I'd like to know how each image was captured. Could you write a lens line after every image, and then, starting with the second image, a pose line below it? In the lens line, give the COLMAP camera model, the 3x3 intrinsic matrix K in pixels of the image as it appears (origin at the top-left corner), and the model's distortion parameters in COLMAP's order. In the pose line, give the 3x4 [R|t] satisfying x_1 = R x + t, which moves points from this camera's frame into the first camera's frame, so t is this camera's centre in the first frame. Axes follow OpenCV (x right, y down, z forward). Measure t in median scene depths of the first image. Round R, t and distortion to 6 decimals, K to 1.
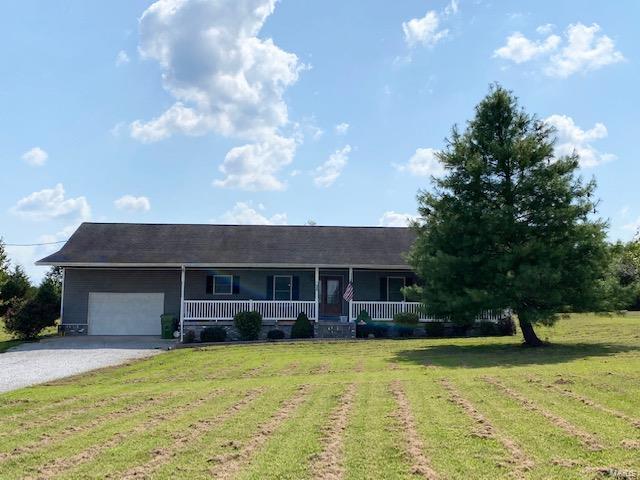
lens RADIAL K [[687.3, 0, 320.0], [0, 687.3, 240.0], [0, 0, 1]] dist [0.056923, -0.020220]
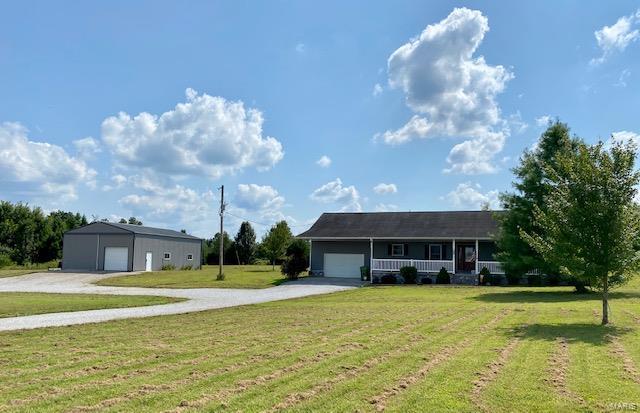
lens RADIAL K [[594.7, 0, 320.0], [0, 594.7, 206.5], [0, 0, 1]] dist [-0.008877, -0.009153]
pose [[0.888697, -0.022408, -0.457947, 0.188085], [0.028898, 0.999557, 0.007170, -0.029163], [0.457583, -0.019606, 0.888951, -0.189474]]
